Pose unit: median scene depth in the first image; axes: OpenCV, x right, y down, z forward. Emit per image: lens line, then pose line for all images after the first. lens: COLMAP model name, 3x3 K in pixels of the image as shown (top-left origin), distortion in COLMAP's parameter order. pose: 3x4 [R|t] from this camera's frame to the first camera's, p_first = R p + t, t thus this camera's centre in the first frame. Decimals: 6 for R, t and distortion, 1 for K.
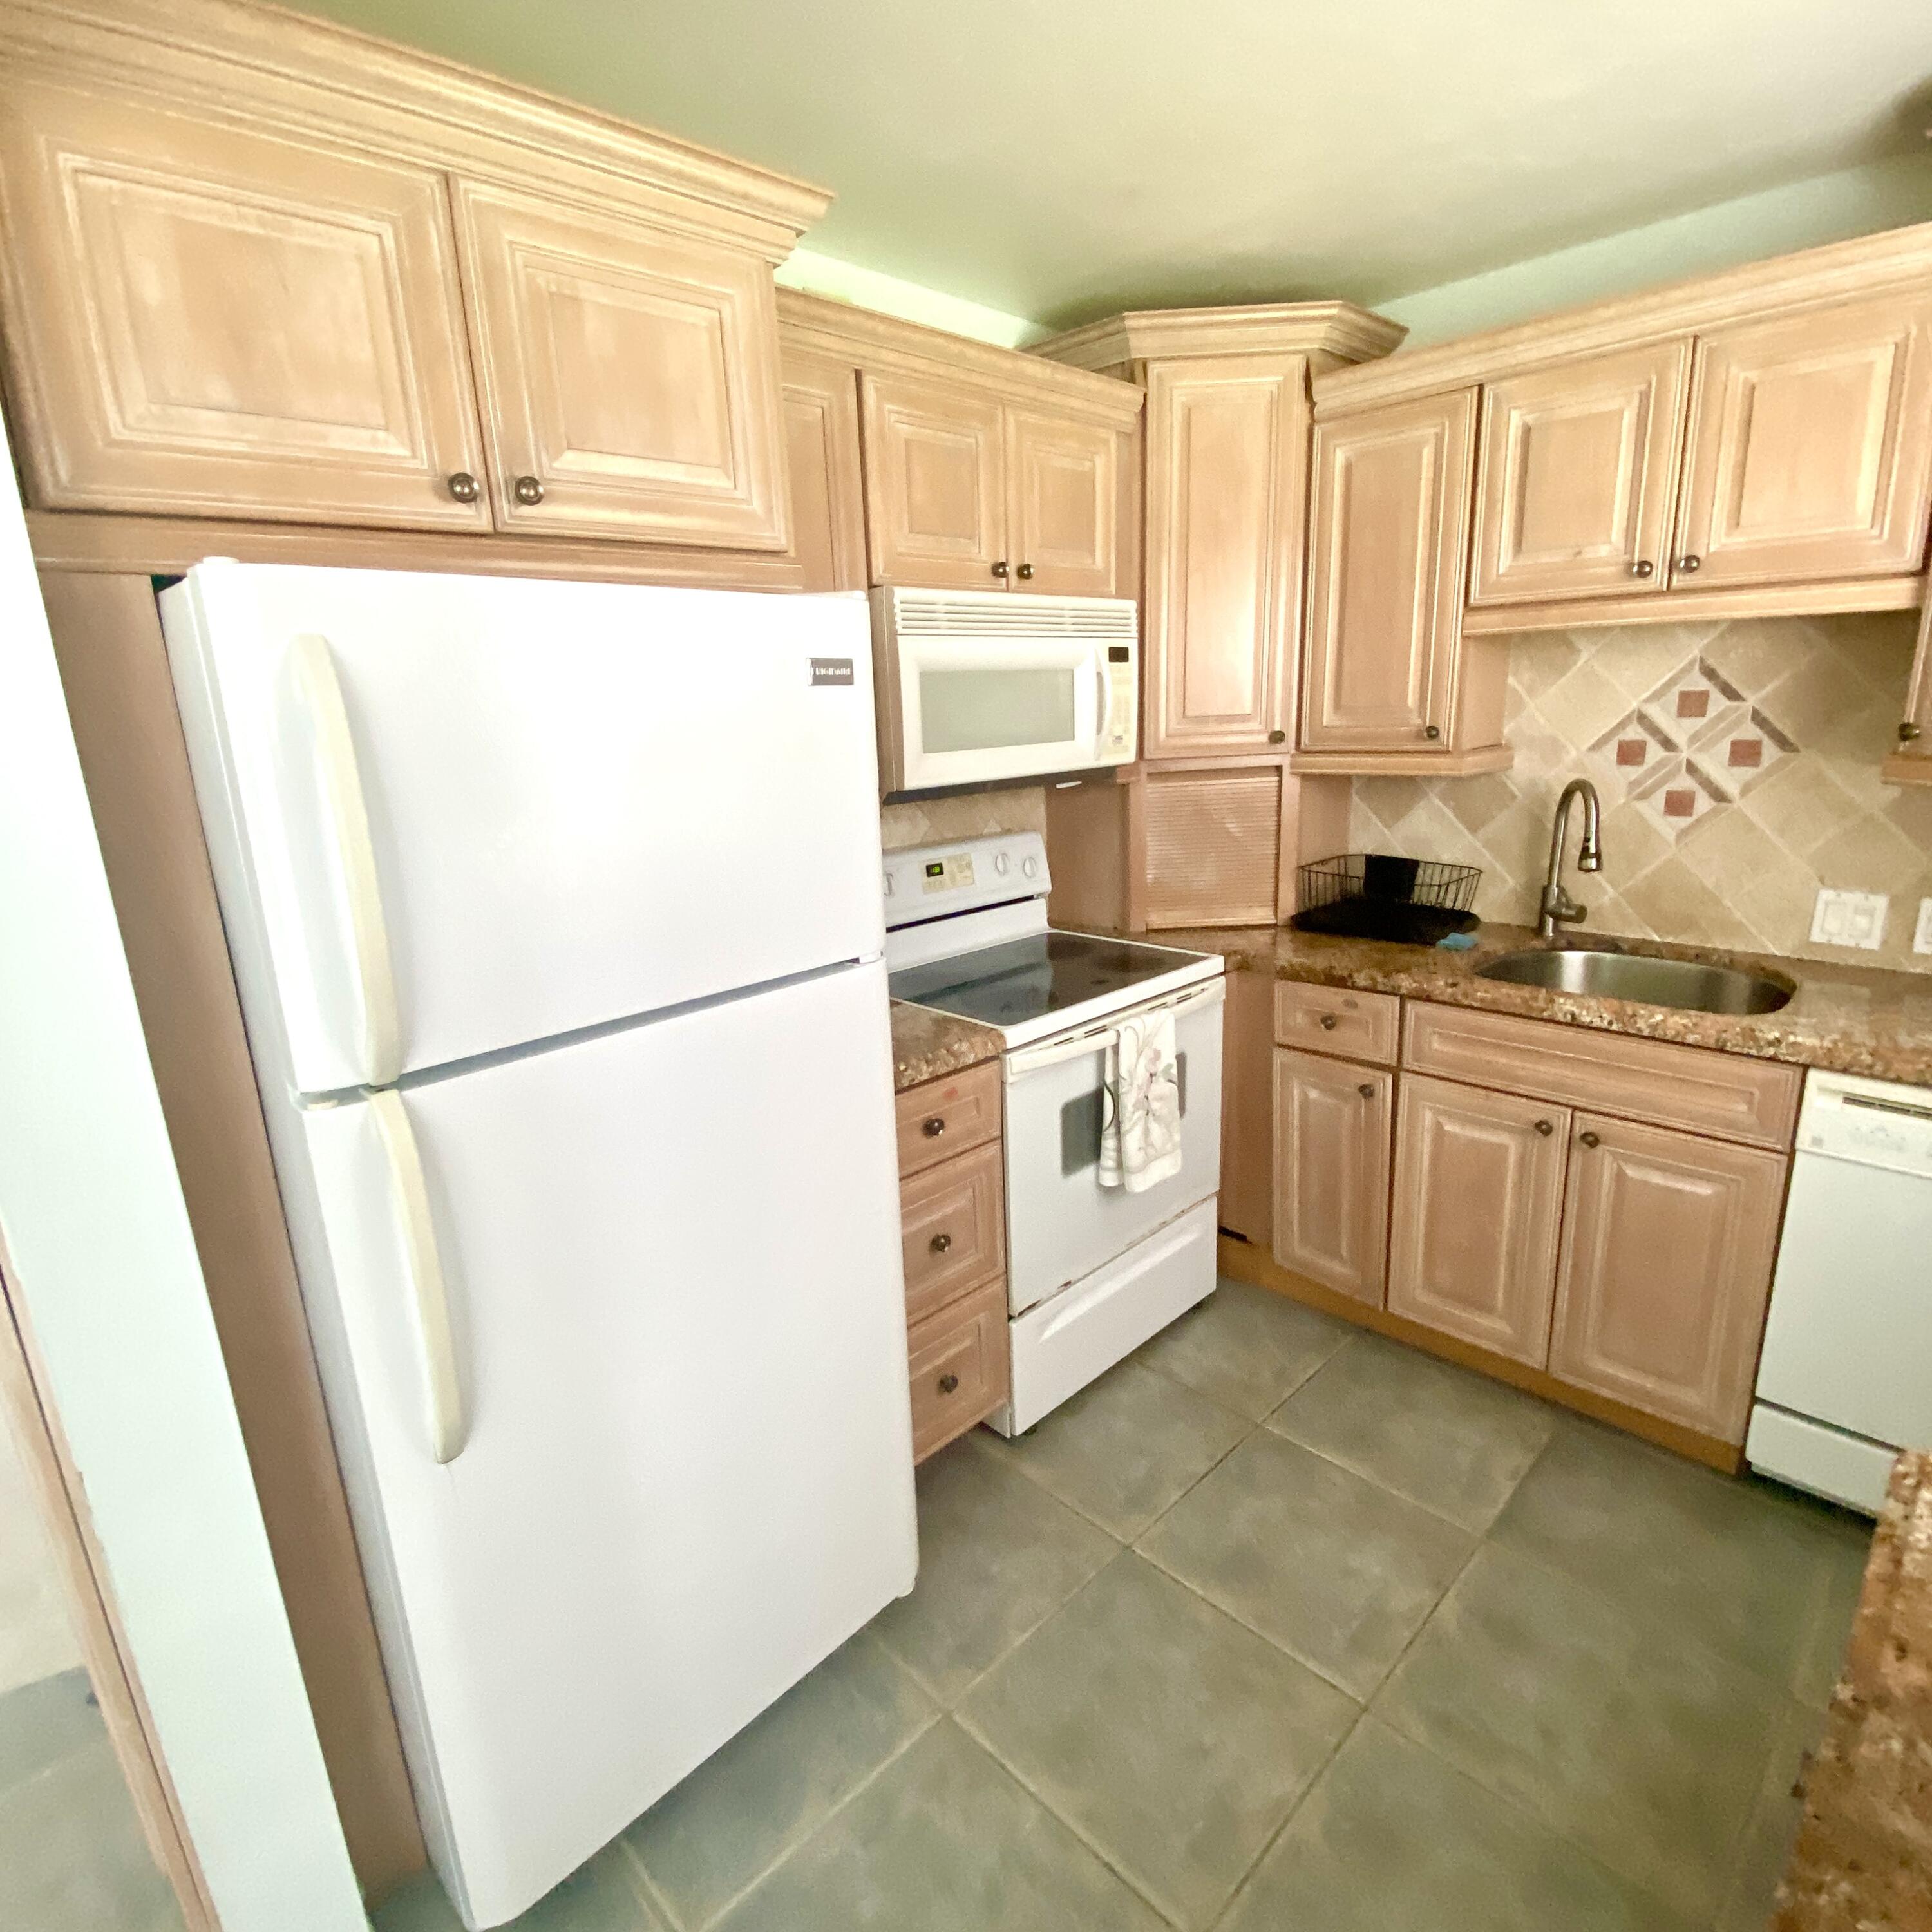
lens RADIAL K [[1050.7, 0, 961.9], [0, 1050.7, 958.1], [0, 0, 1]] dist [0.052858, -0.041912]
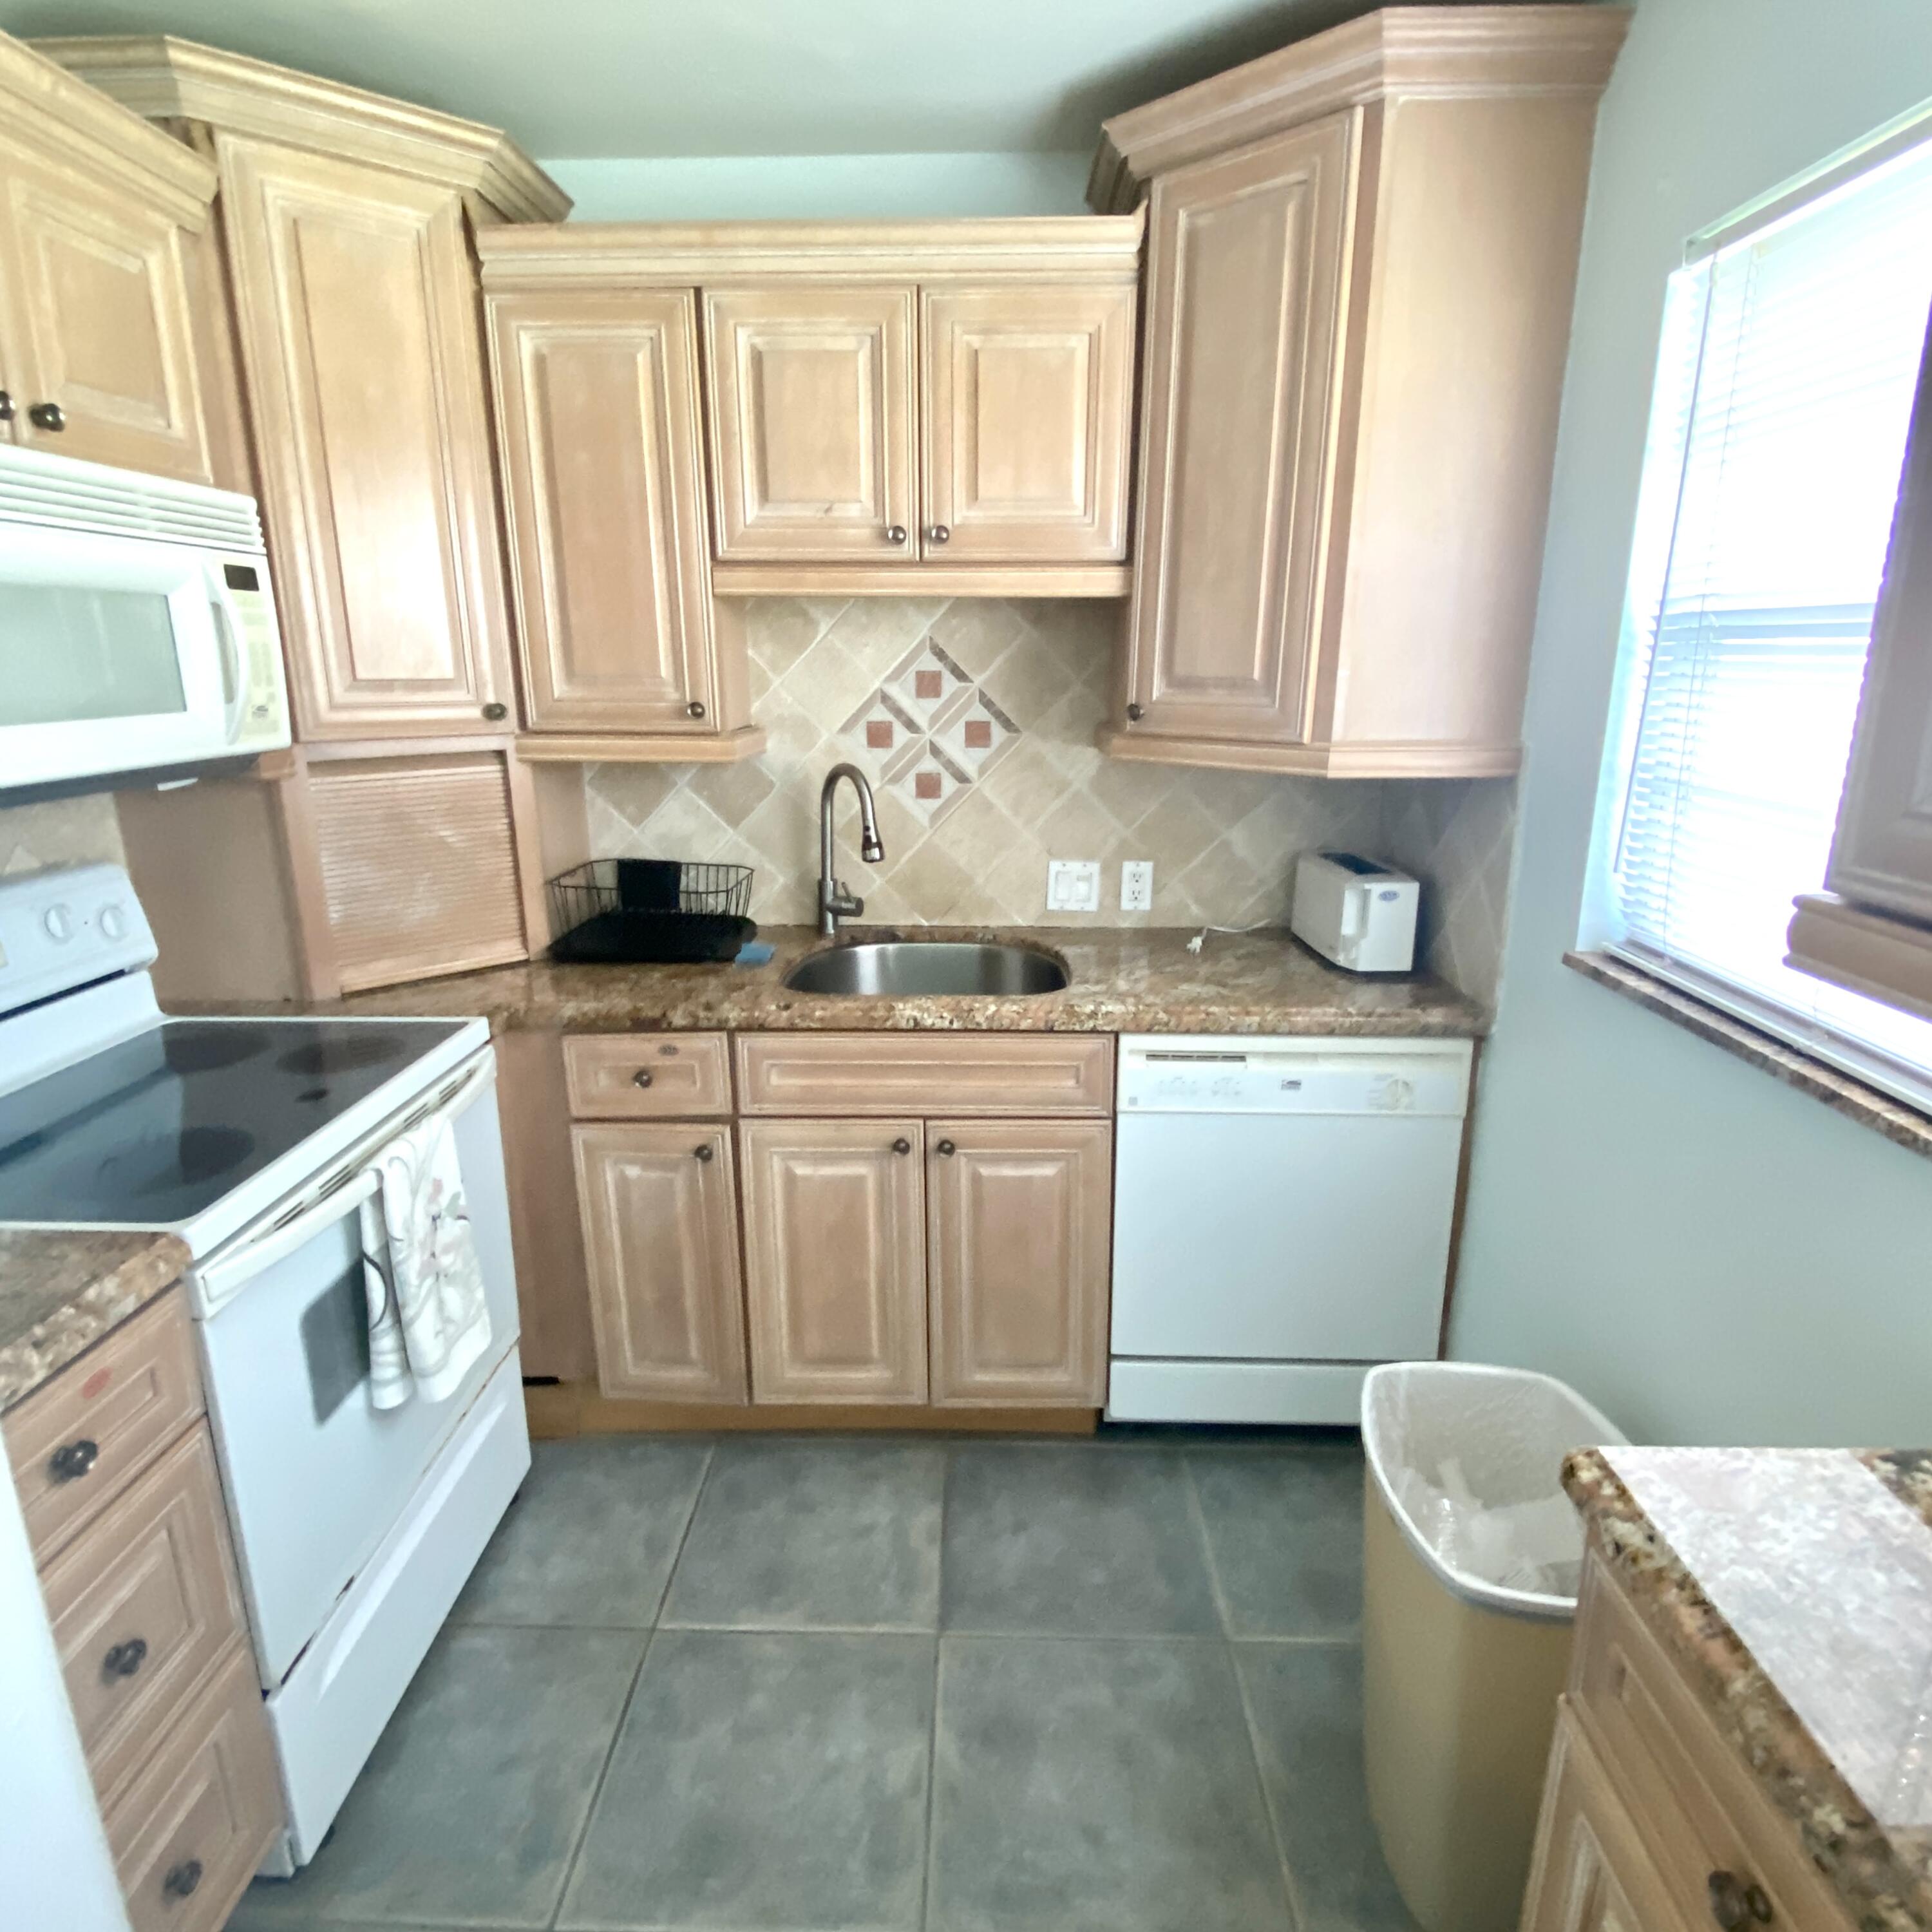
lens RADIAL K [[1134.3, 0, 952.9], [0, 1134.3, 960.1], [0, 0, 1]] dist [0.069197, -0.069517]
pose [[0.710934, -0.141585, 0.688859, -0.062194], [0.142185, 0.988233, 0.056375, -0.043258], [-0.688735, 0.057867, 0.722700, 0.243263]]
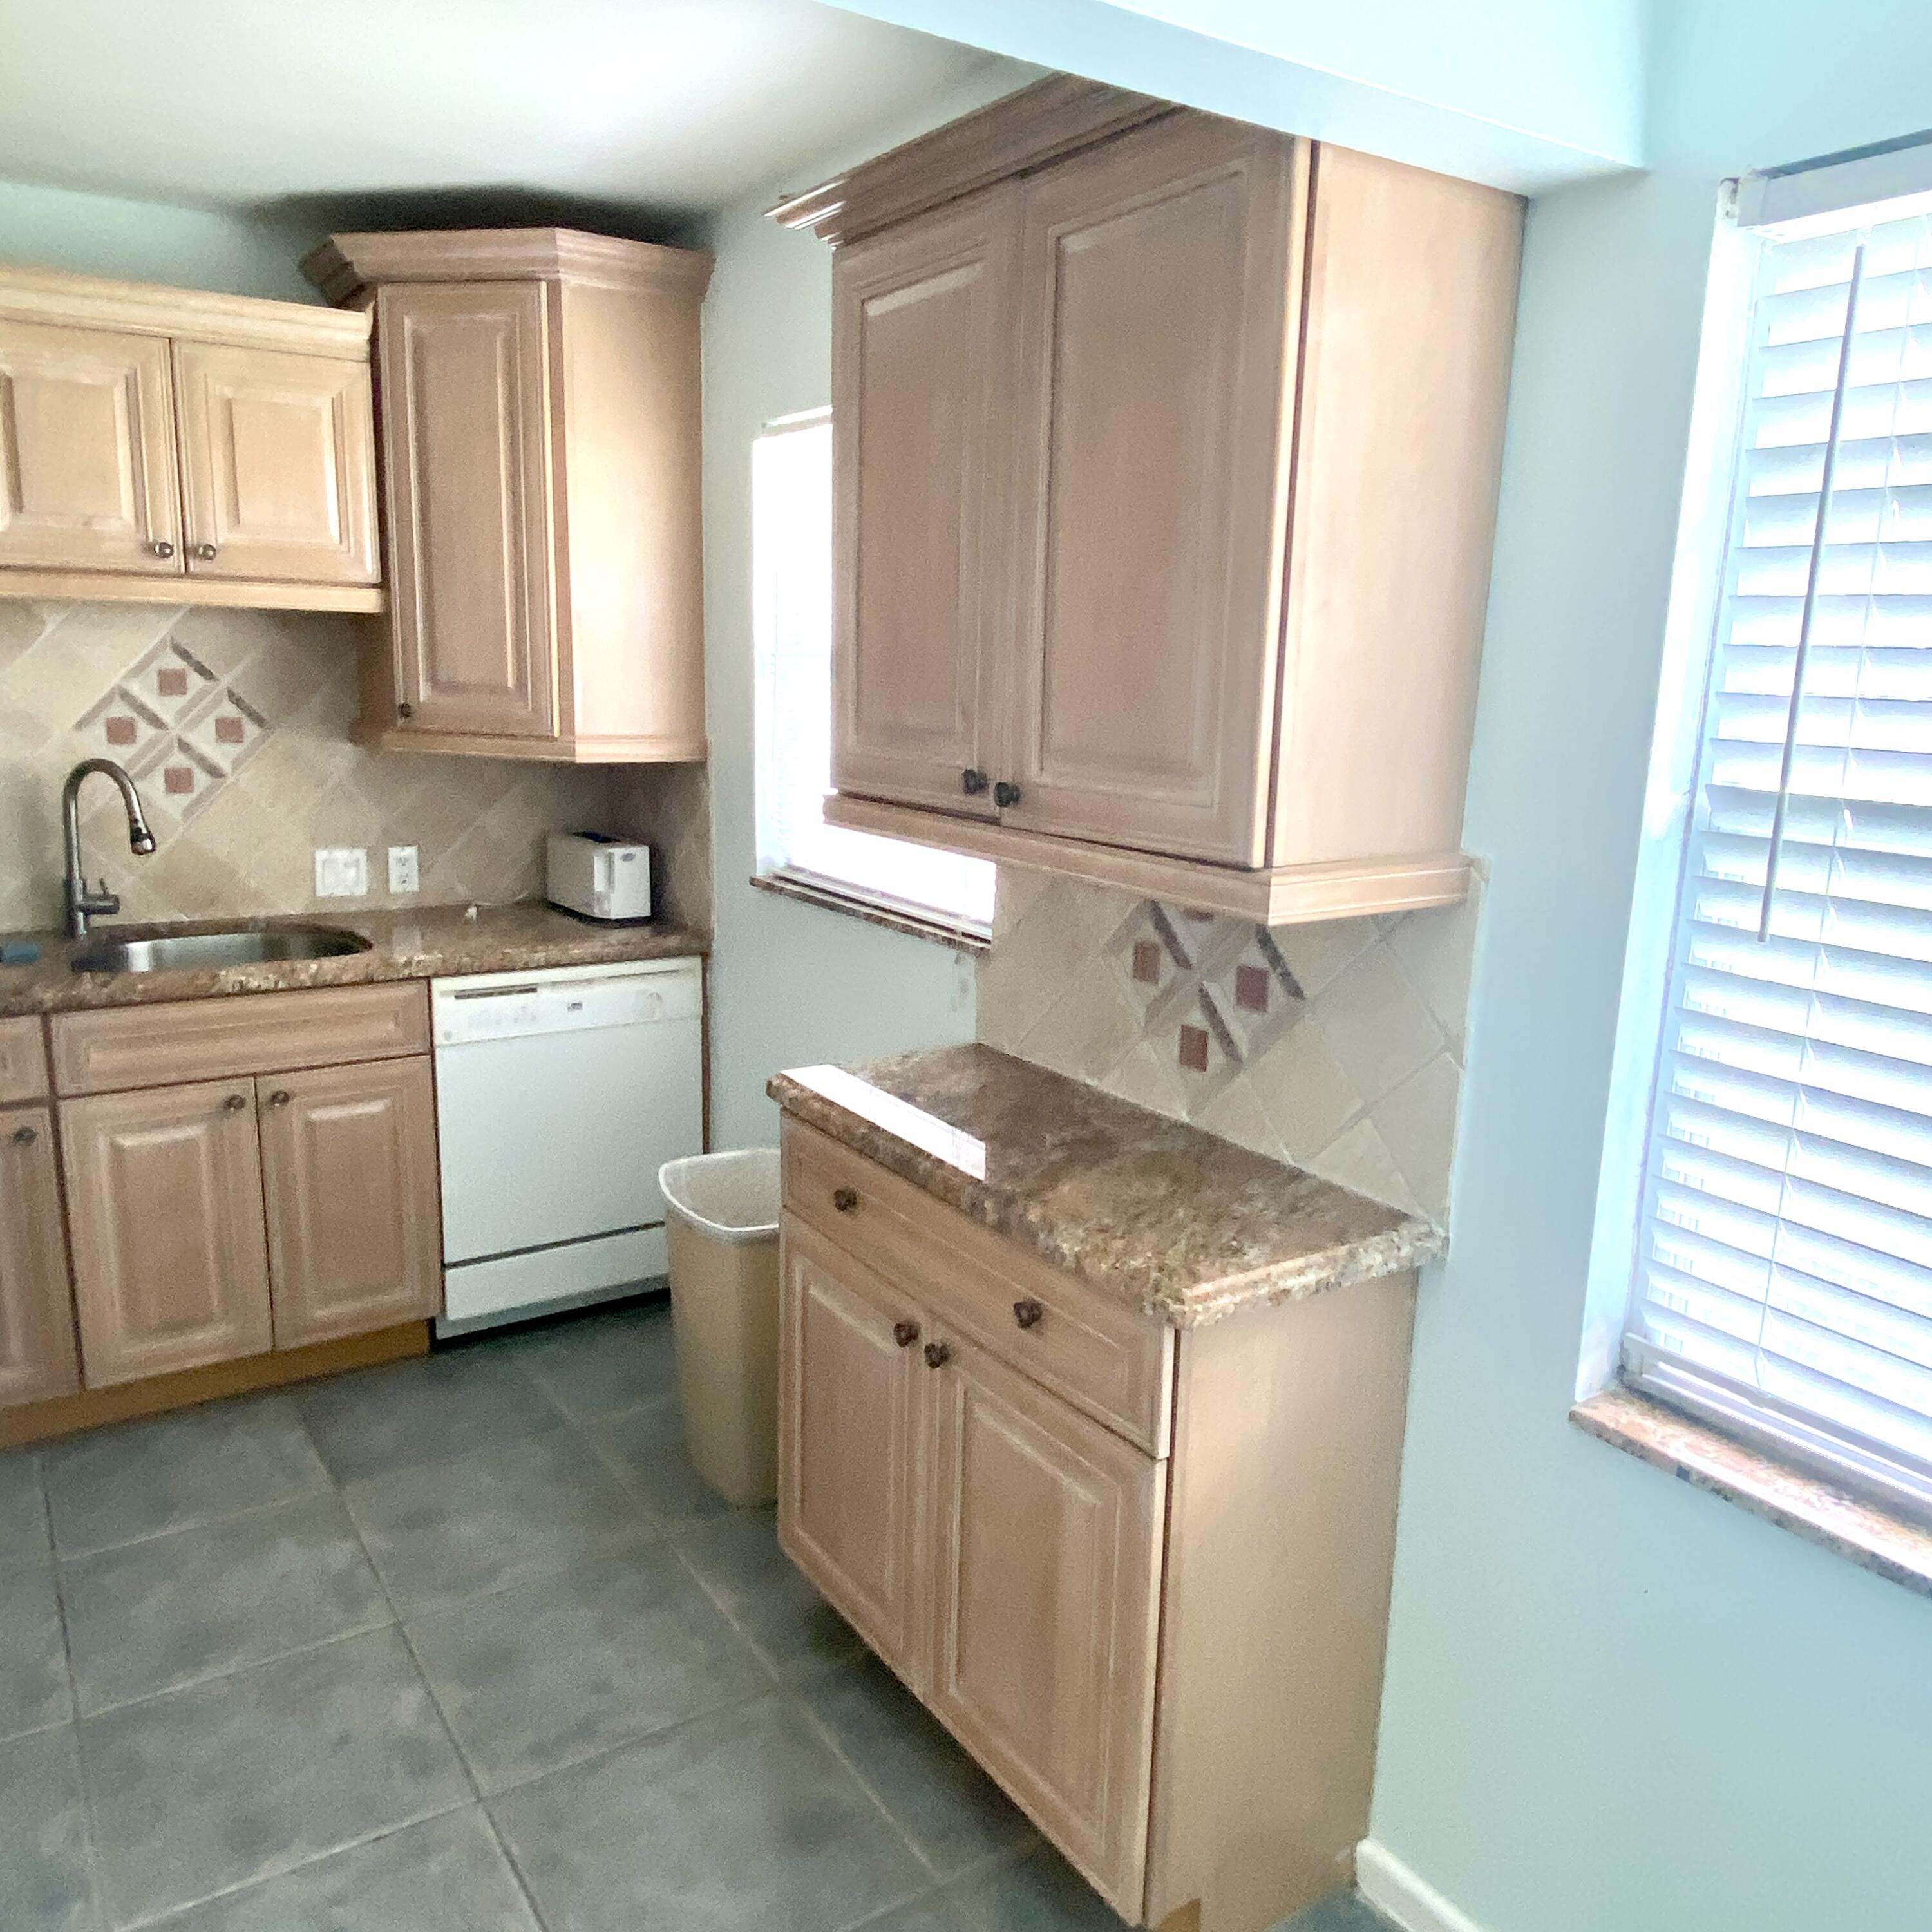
lens RADIAL K [[1566.1, 0, 966.0], [0, 1566.1, 966.0], [0, 0, 1]] dist [0.095684, -0.121216]
pose [[0.174854, -0.146719, 0.973601, -0.705293], [0.203401, 0.972887, 0.110082, 0.009801], [-0.963356, 0.178783, 0.199957, 0.024693]]
